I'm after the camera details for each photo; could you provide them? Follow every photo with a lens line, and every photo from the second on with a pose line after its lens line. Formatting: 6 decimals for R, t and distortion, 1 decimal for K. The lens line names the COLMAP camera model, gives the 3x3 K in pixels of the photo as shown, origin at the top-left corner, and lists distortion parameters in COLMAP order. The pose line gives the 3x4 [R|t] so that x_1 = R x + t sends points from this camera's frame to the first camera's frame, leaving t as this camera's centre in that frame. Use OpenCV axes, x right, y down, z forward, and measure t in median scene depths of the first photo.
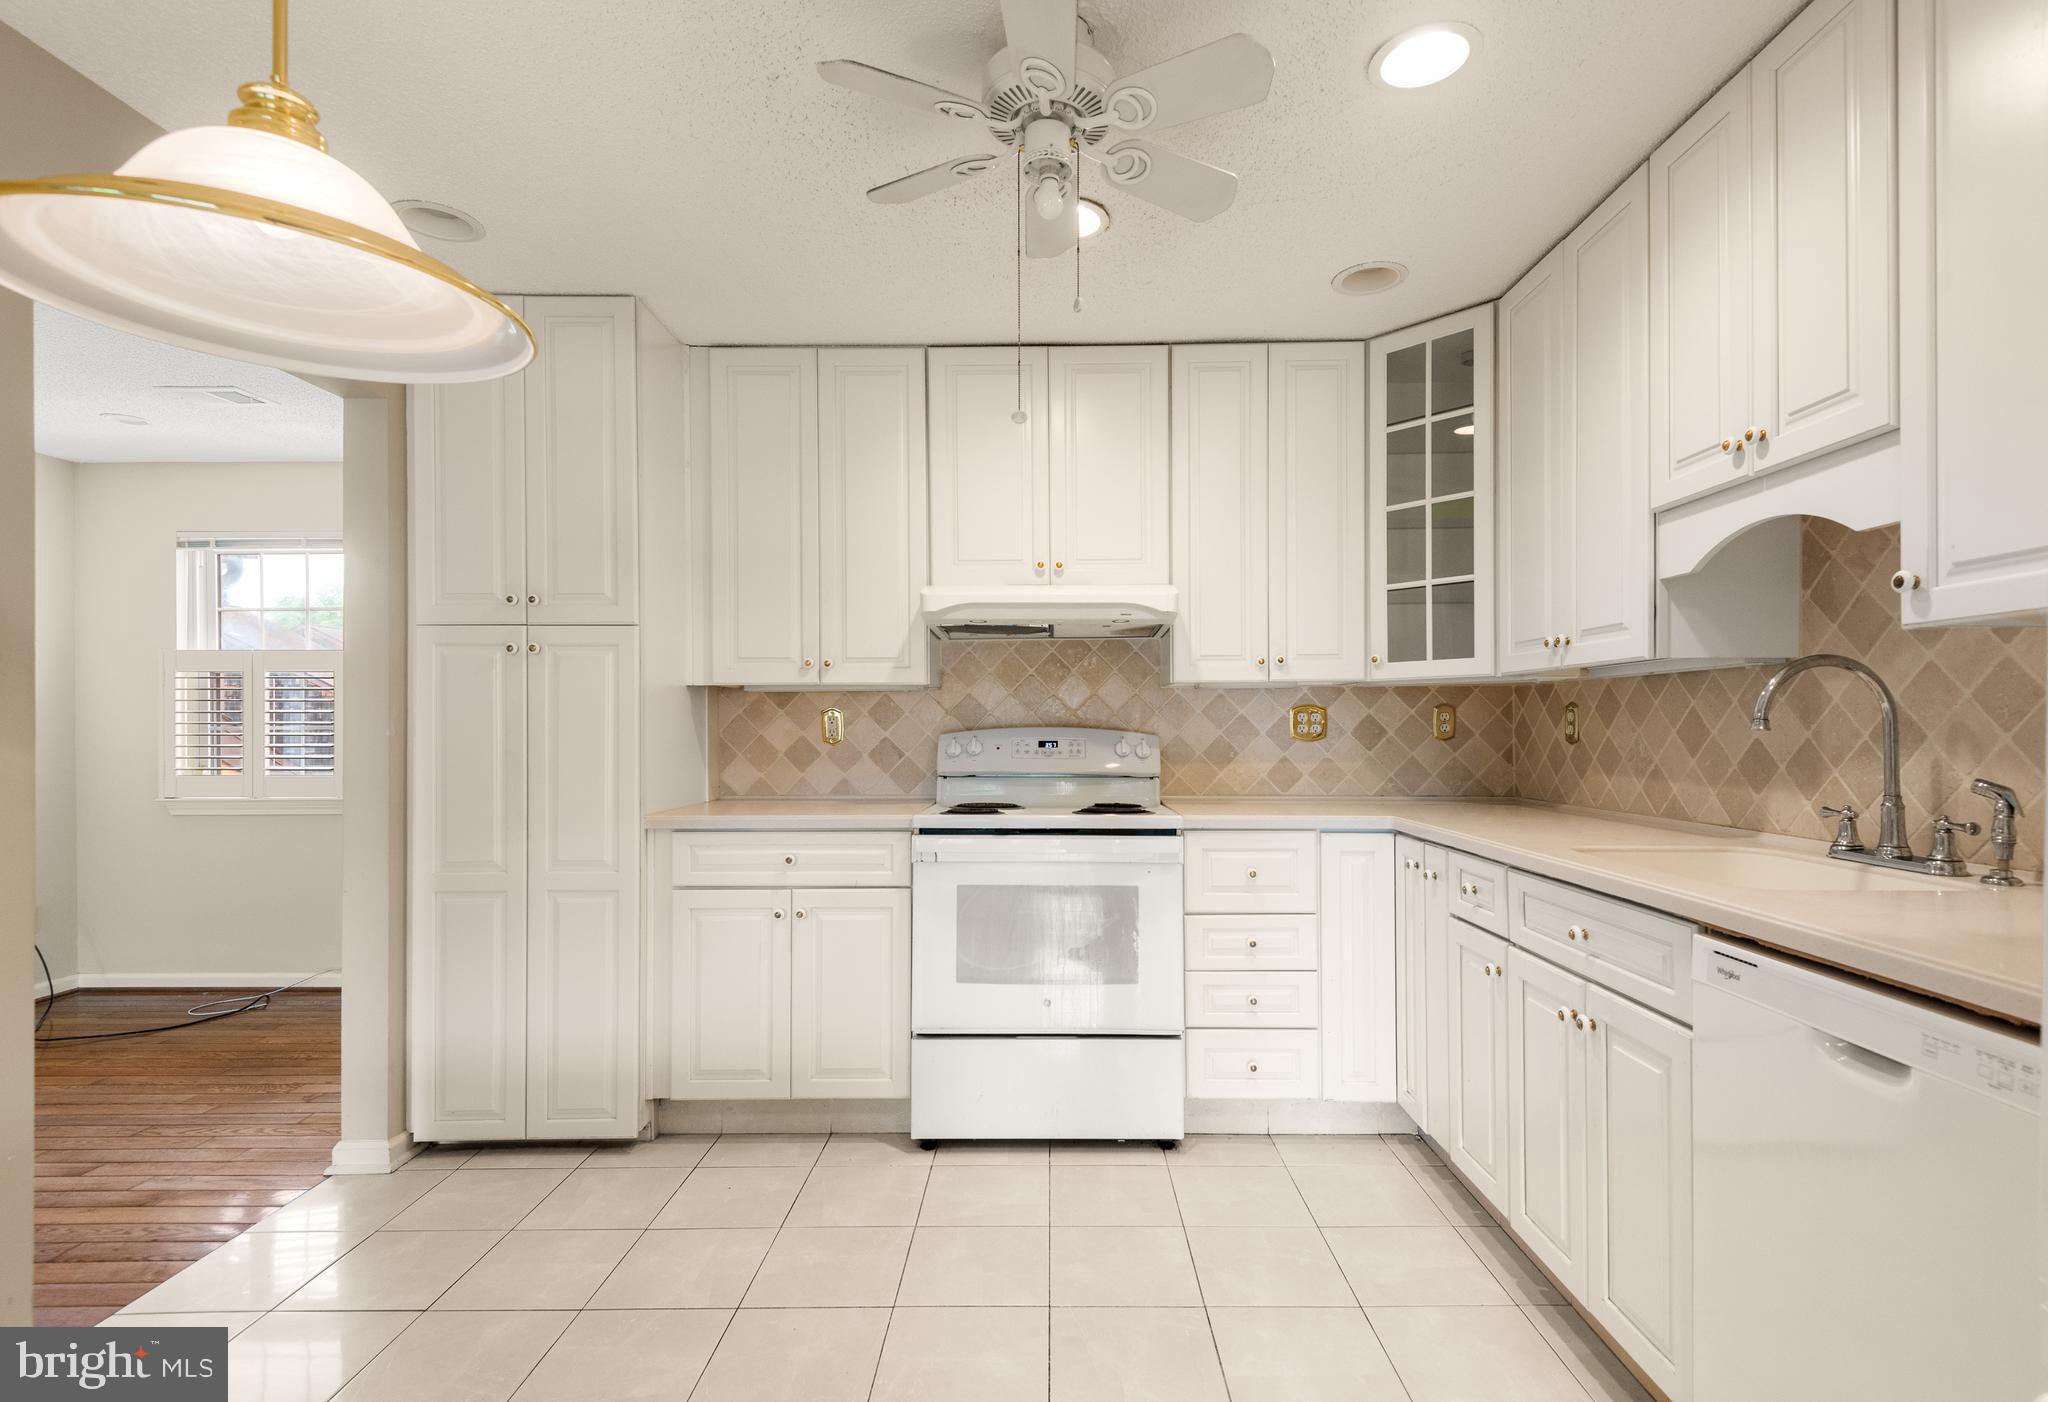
lens RADIAL K [[990.5, 0, 1042.3], [0, 990.5, 721.0], [0, 0, 1]] dist [0.026521, -0.003733]
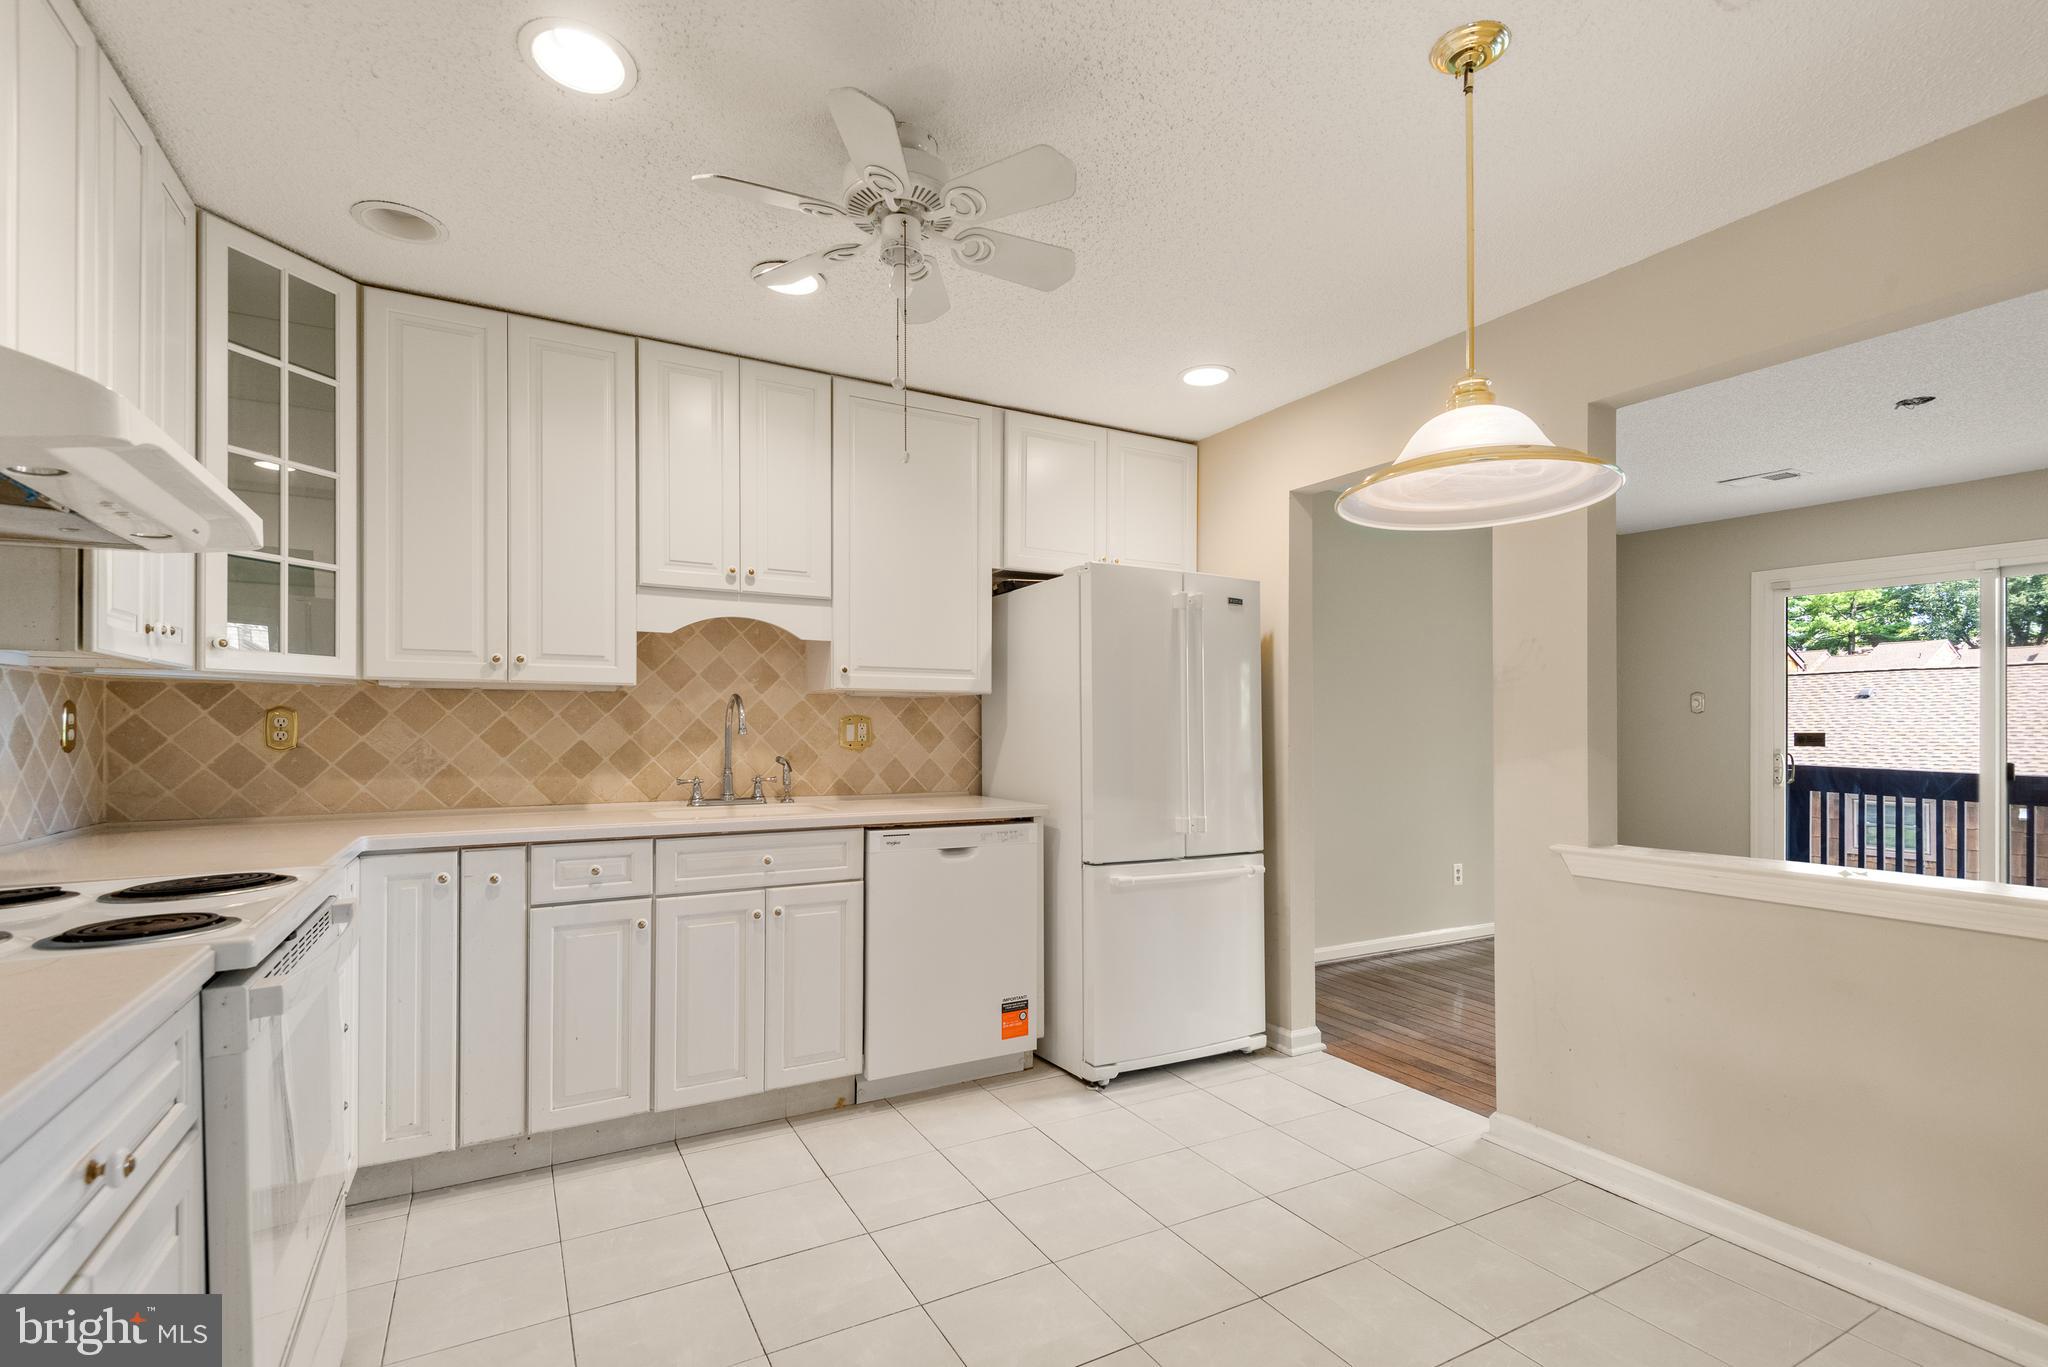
lens RADIAL K [[933.8, 0, 1022.3], [0, 933.8, 723.5], [0, 0, 1]] dist [0.029409, -0.012027]
pose [[-0.494830, 0.008362, 0.868950, -0.618182], [-0.004538, 0.999915, -0.012206, 0.004783], [-0.868978, -0.009984, -0.494750, 0.870357]]
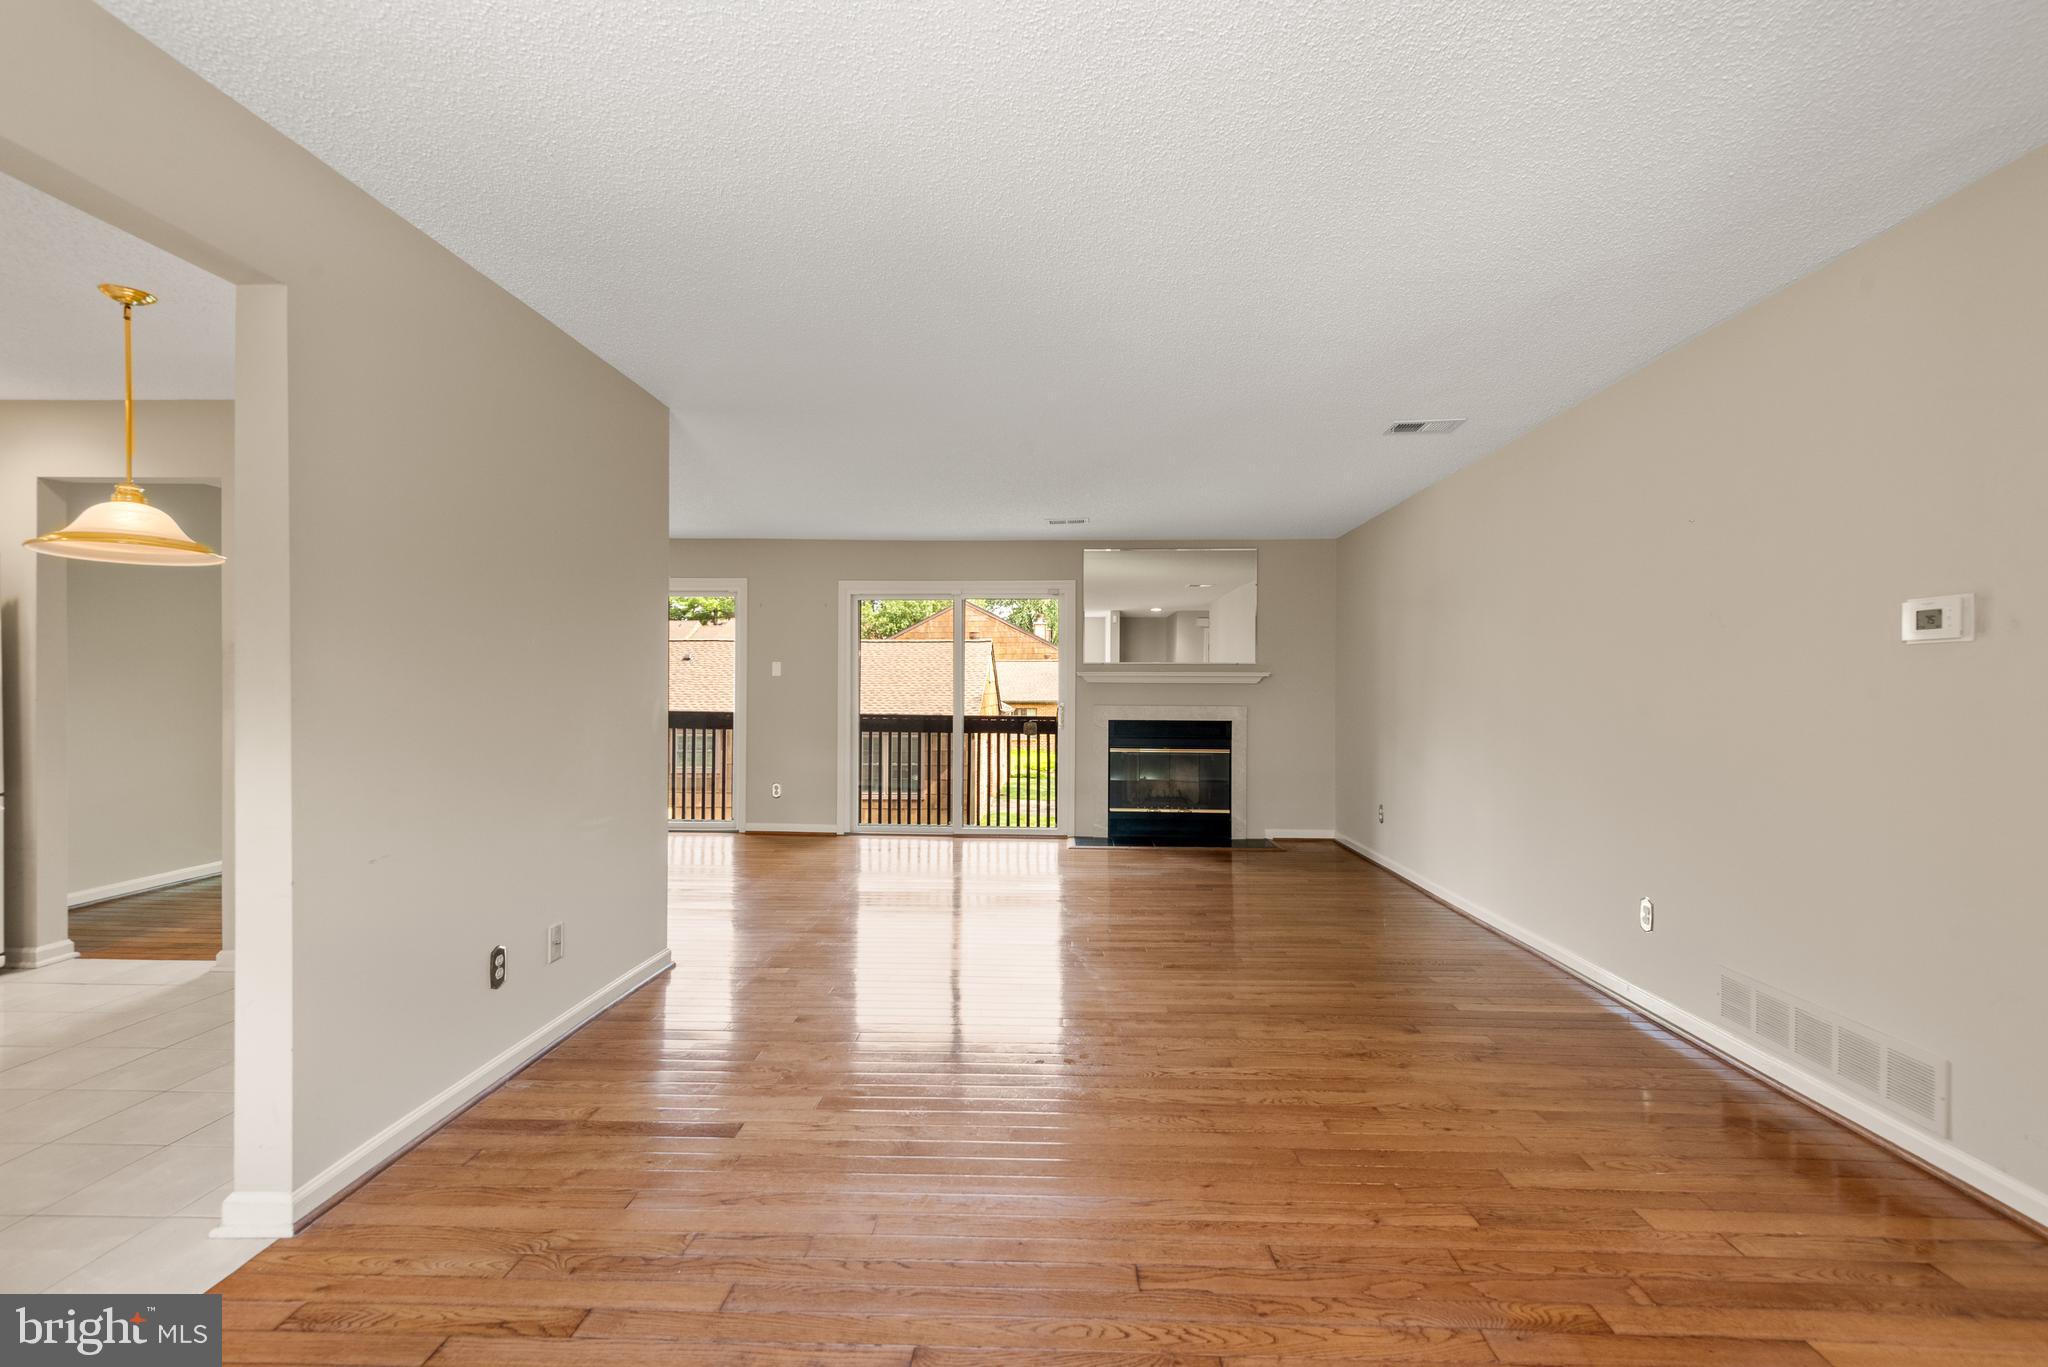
lens RADIAL K [[933.8, 0, 1015.9], [0, 933.8, 682.1], [0, 0, 1]] dist [0.029409, -0.012027]
pose [[-0.999342, 0.002079, 0.036203, -1.229135], [0.001779, 0.999964, -0.008309, 0.005542], [-0.036219, -0.008239, -0.999310, 1.319385]]
